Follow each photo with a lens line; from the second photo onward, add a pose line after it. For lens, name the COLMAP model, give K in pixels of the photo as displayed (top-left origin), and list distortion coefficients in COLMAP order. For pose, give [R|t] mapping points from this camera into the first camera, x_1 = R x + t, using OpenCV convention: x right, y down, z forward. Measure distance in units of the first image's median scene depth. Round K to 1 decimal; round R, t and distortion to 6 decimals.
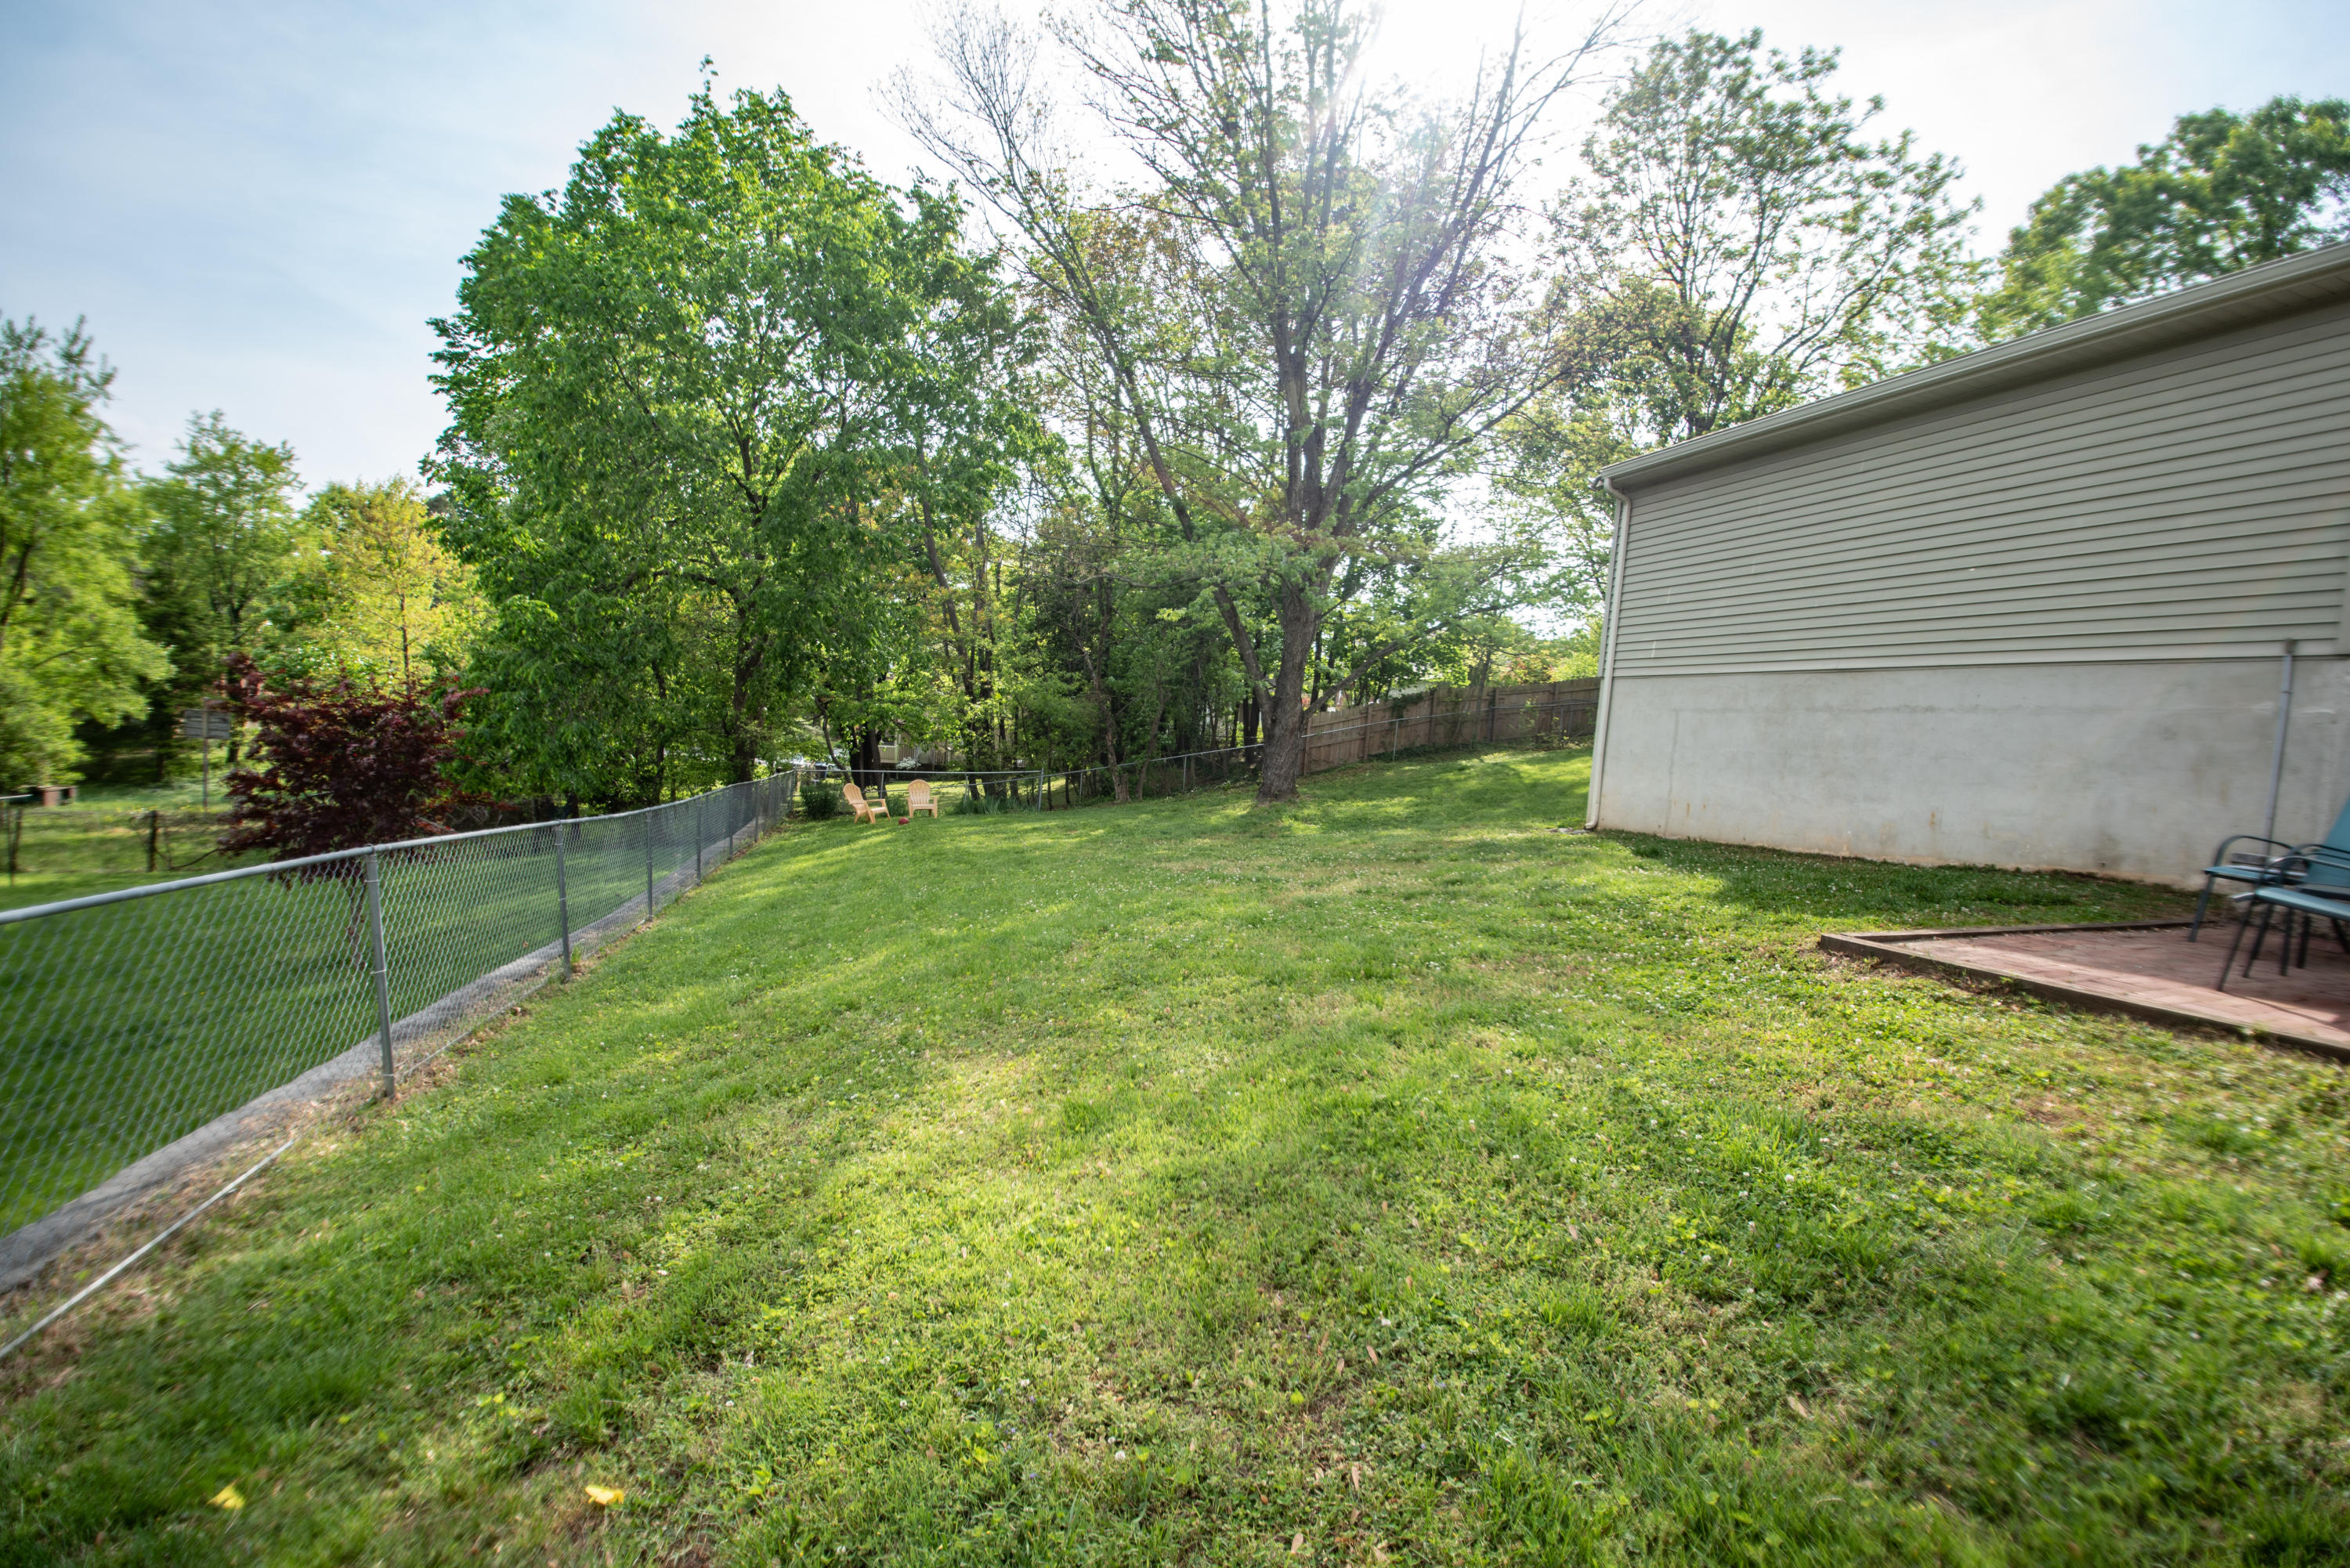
lens RADIAL K [[1044.6, 0, 1184.1], [0, 1044.6, 784.6], [0, 0, 1]] dist [-0.024153, -0.008963]
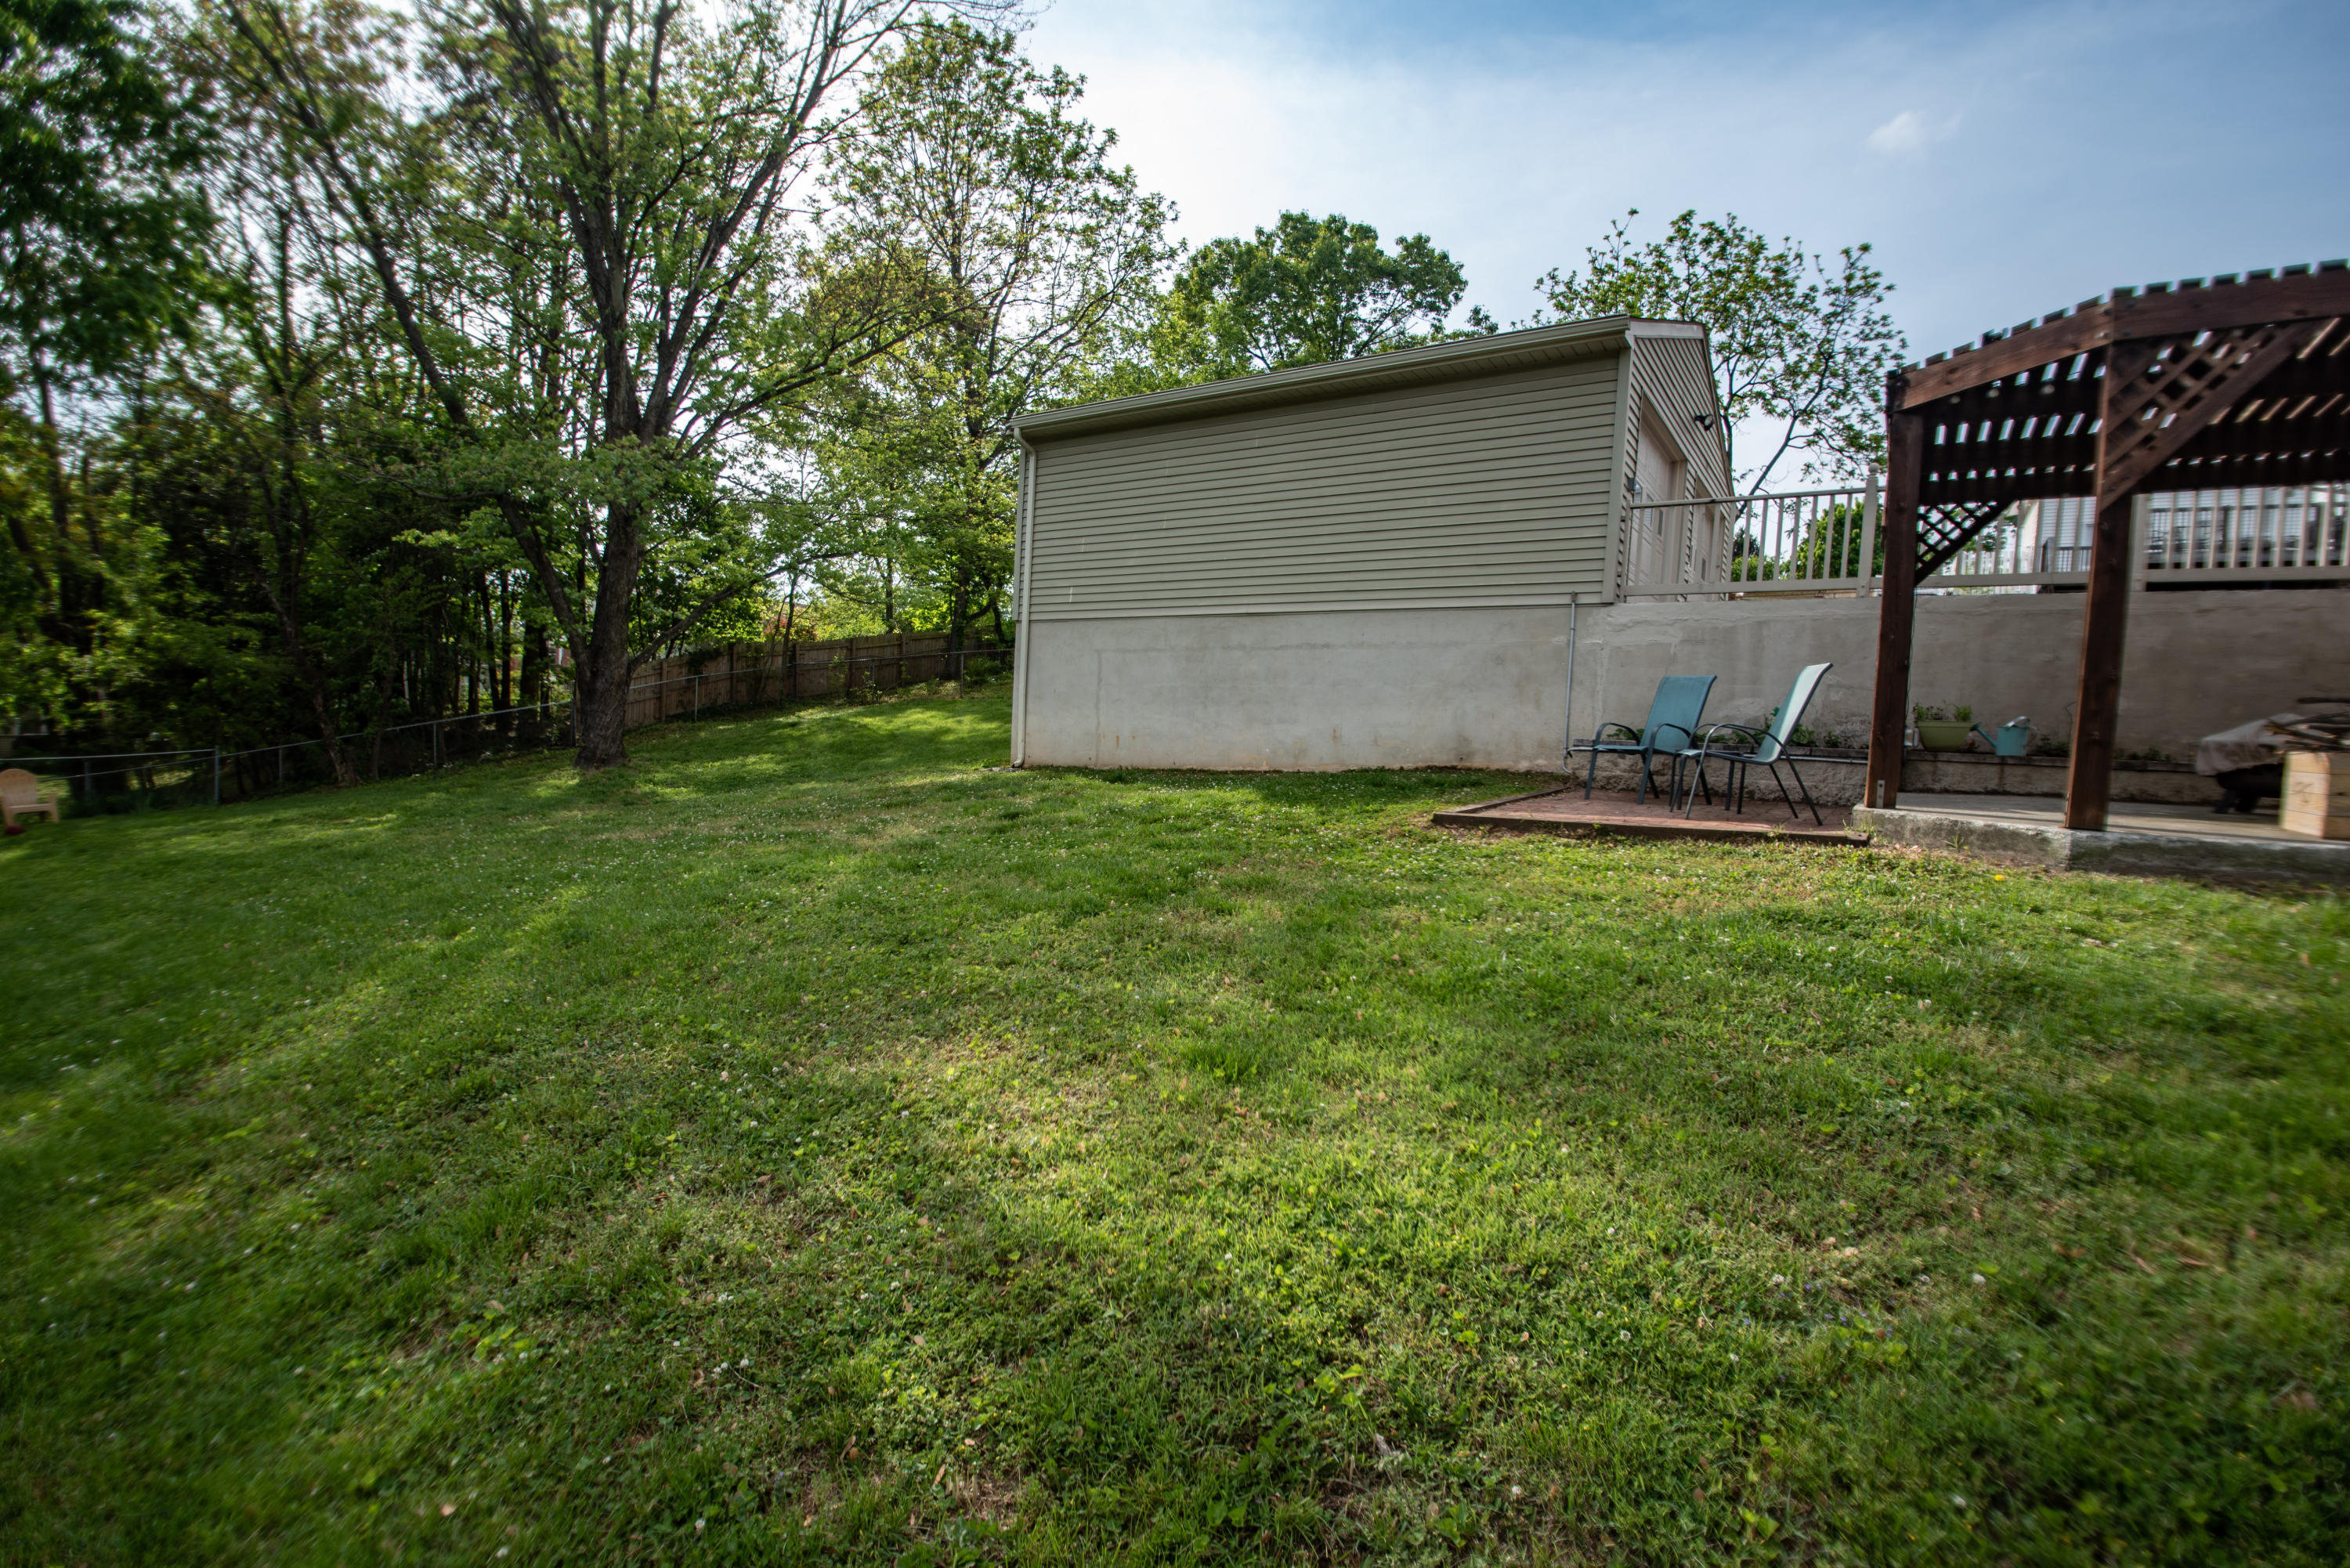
lens RADIAL K [[1044.6, 0, 1184.1], [0, 1044.6, 784.6], [0, 0, 1]] dist [-0.024153, -0.008963]
pose [[0.780364, -0.069890, 0.621407, -0.132208], [0.046095, 0.997460, 0.054299, 0.011234], [-0.623624, -0.013729, 0.781604, 0.079940]]
